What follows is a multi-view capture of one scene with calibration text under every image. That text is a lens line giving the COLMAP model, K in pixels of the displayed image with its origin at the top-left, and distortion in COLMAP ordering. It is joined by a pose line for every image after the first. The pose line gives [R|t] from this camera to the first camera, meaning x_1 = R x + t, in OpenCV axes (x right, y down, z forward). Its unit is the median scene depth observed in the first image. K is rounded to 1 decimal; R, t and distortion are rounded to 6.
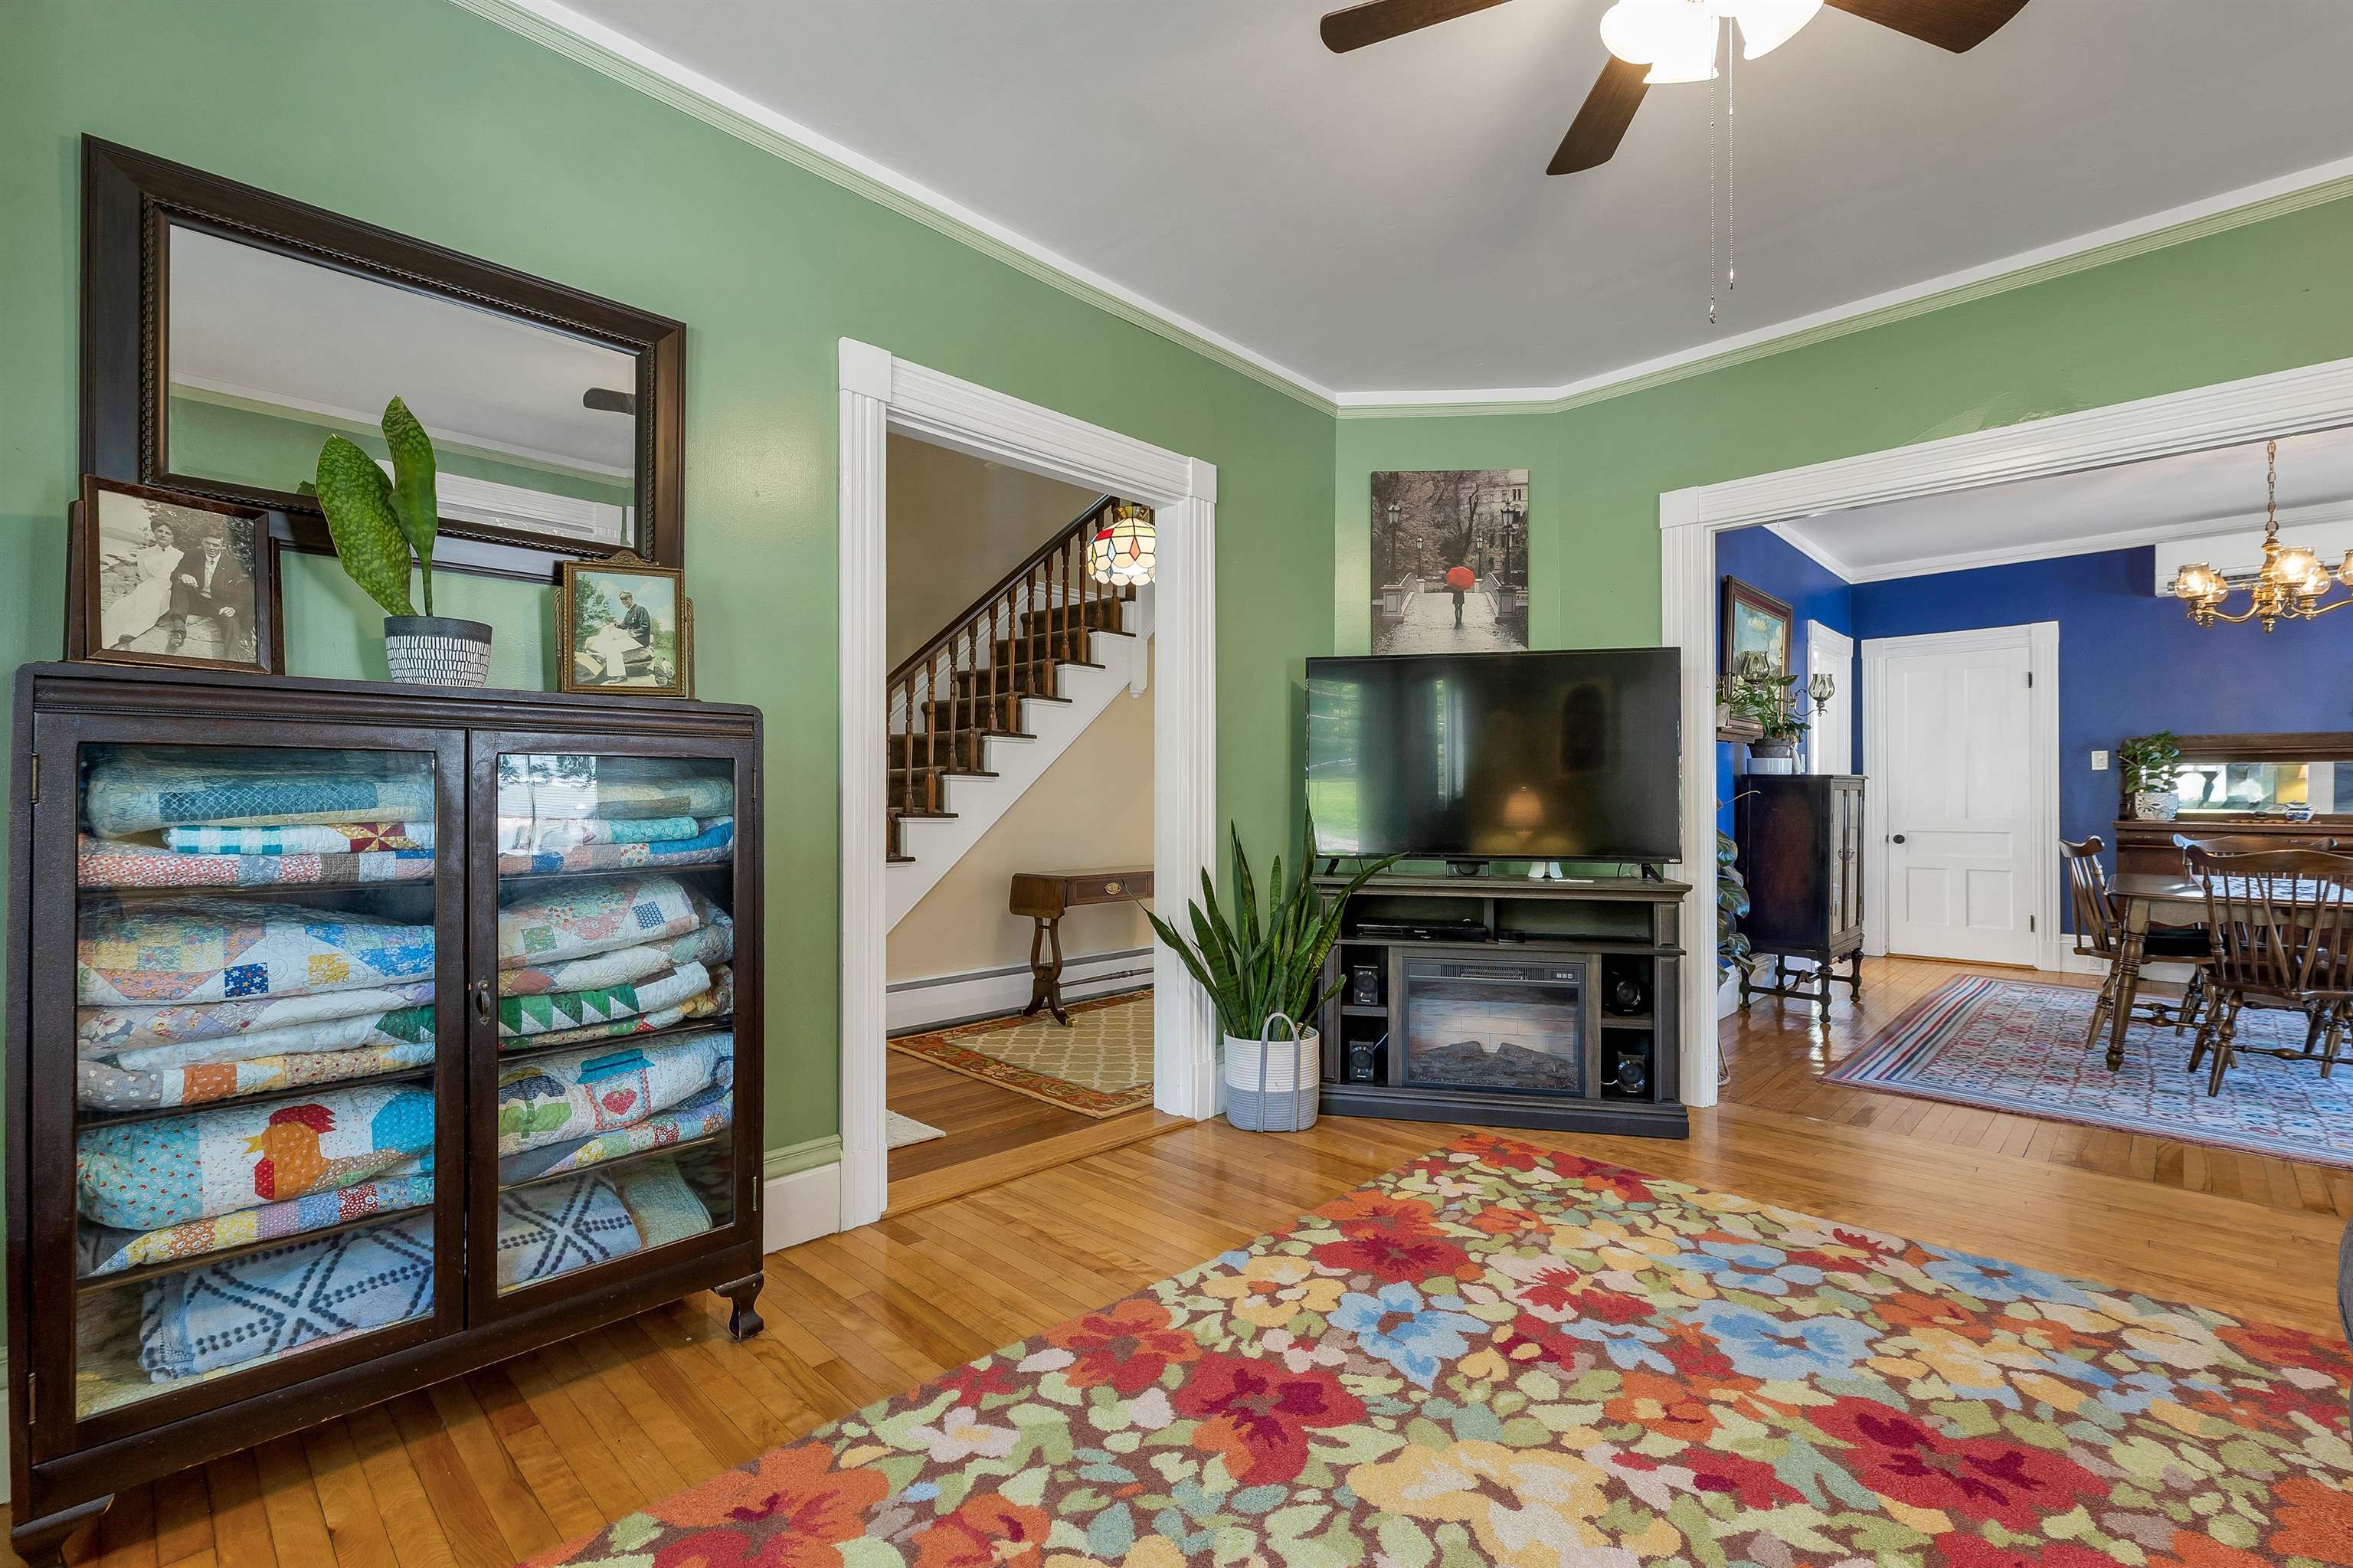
lens RADIAL K [[1067.5, 0, 1236.5], [0, 1067.5, 797.9], [0, 0, 1]] dist [0.001060, -0.000719]
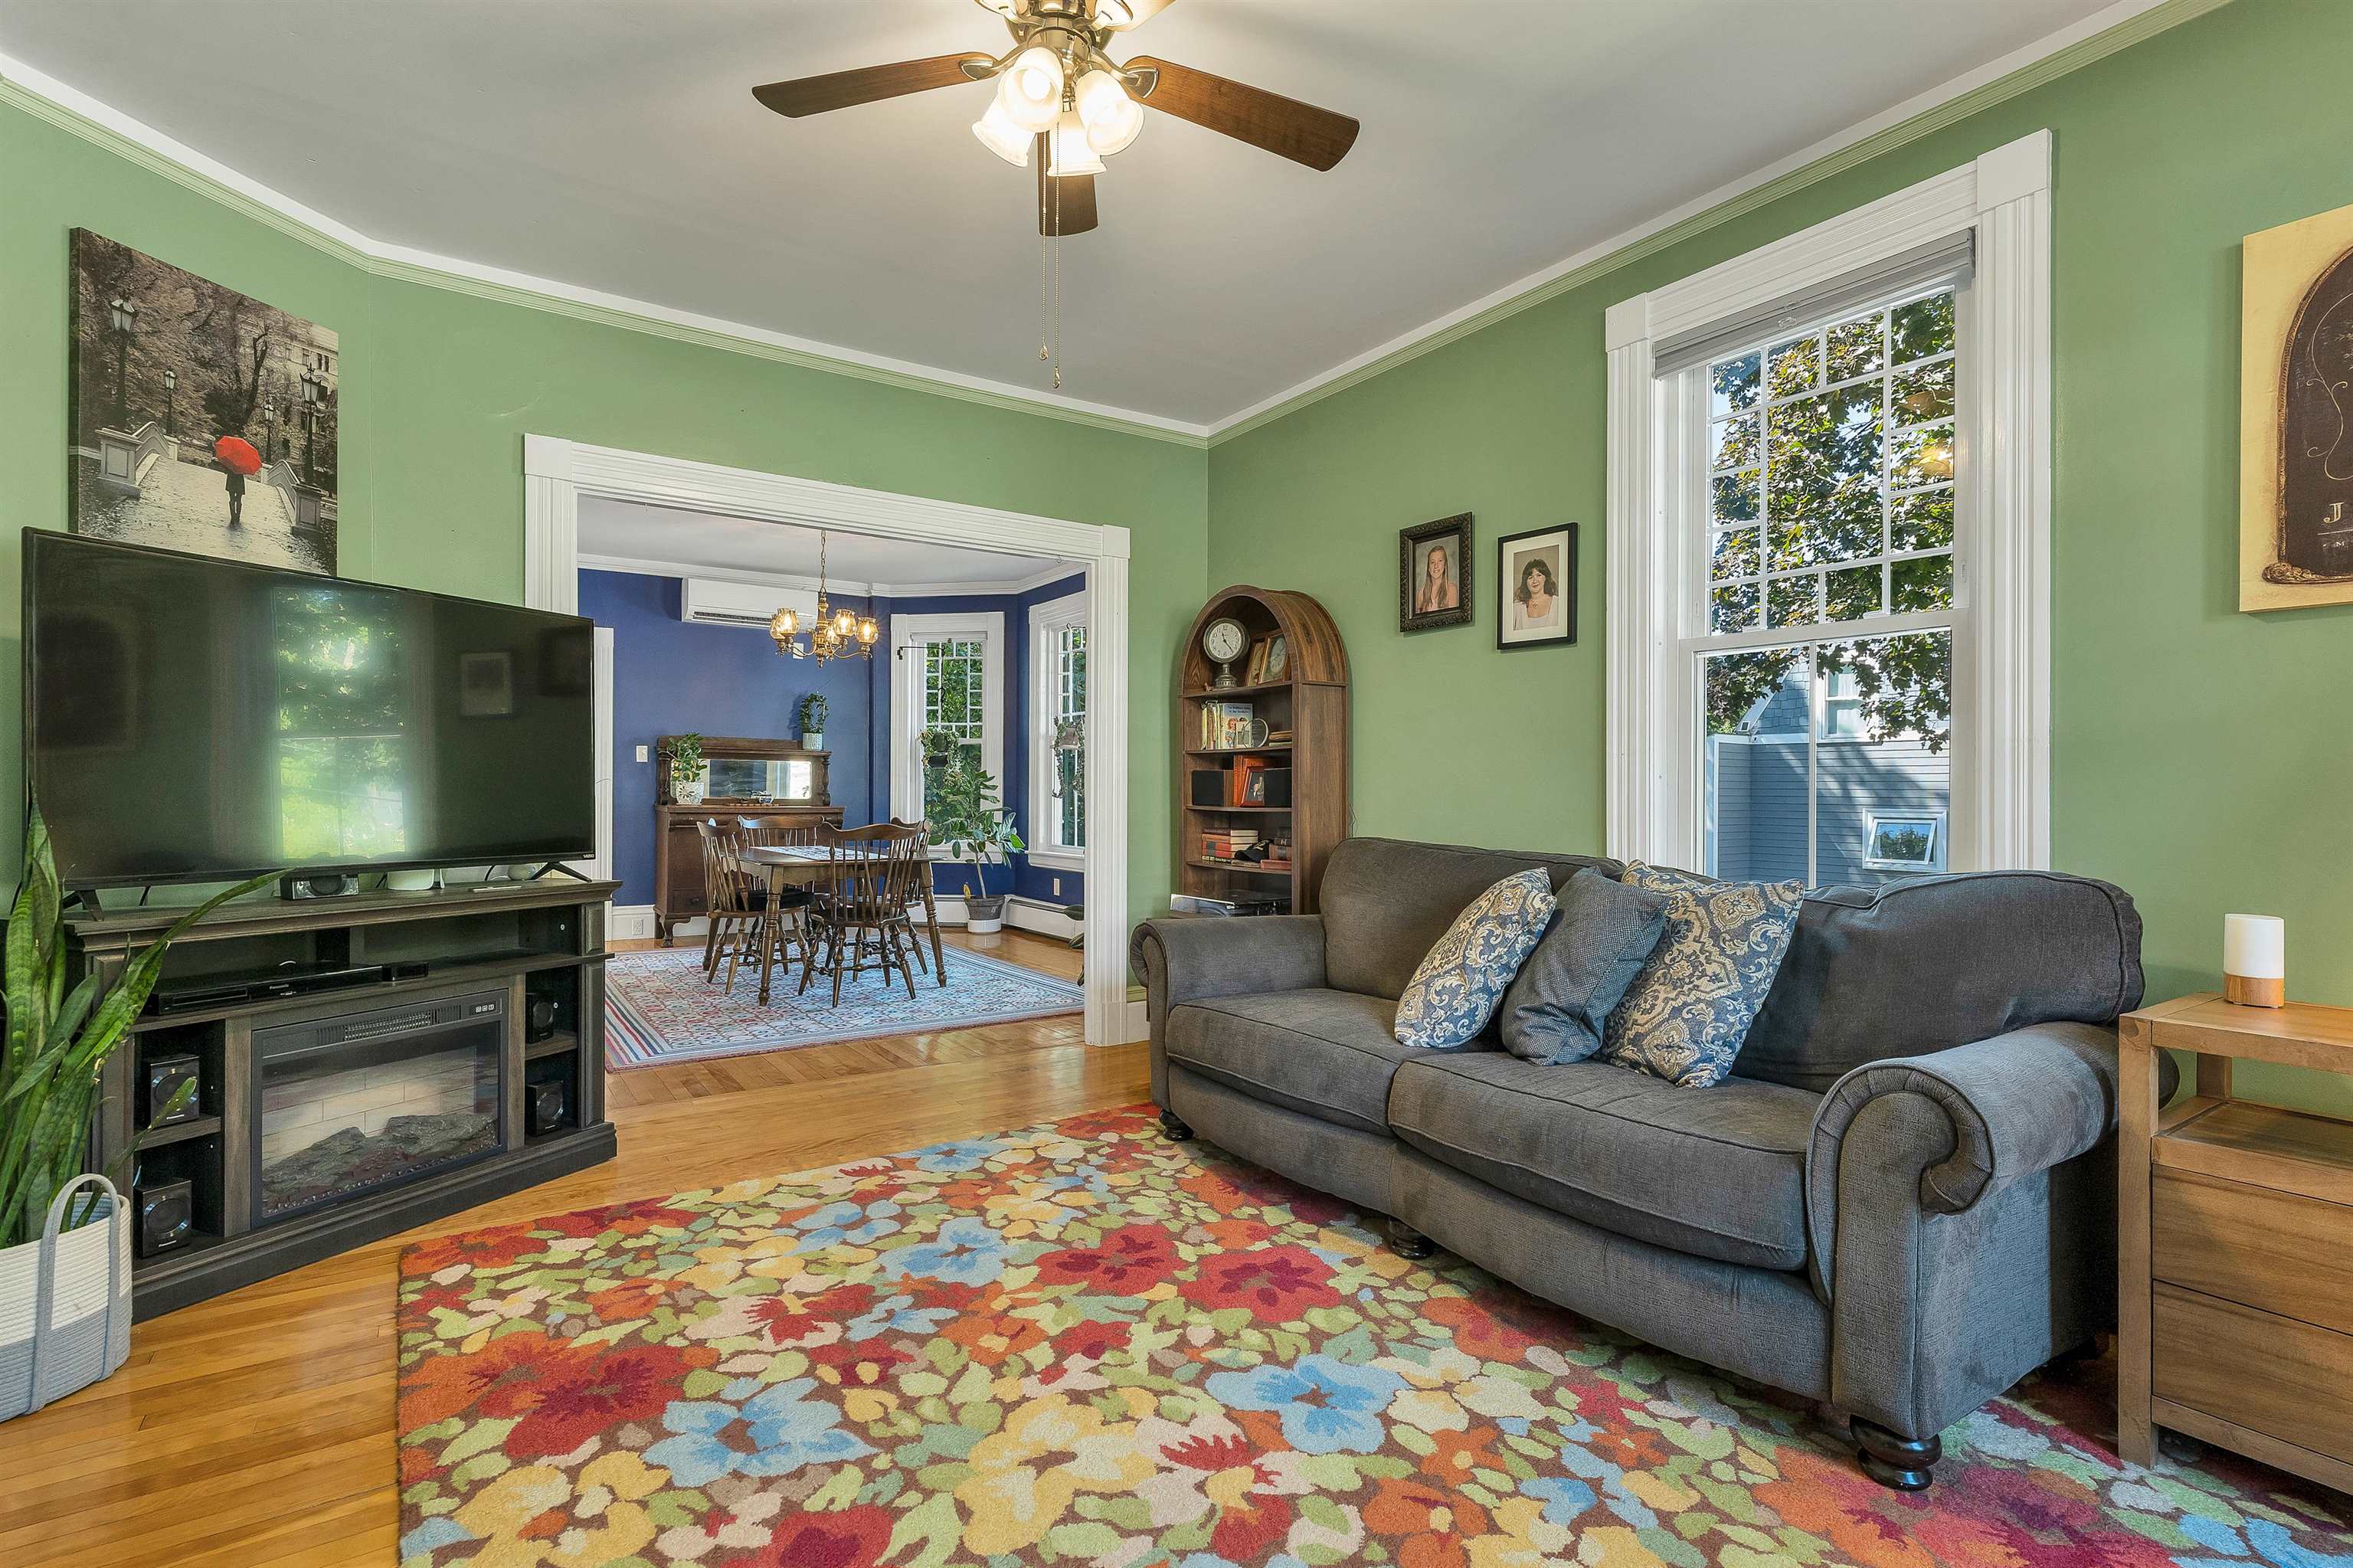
lens RADIAL K [[1067.5, 0, 1179.8], [0, 1067.5, 789.1], [0, 0, 1]] dist [0.001060, -0.000719]
pose [[0.218364, 0.001888, 0.975866, -0.506702], [-0.006541, 0.999978, -0.000471, -0.000103], [-0.975845, -0.006280, 0.218372, 0.448651]]
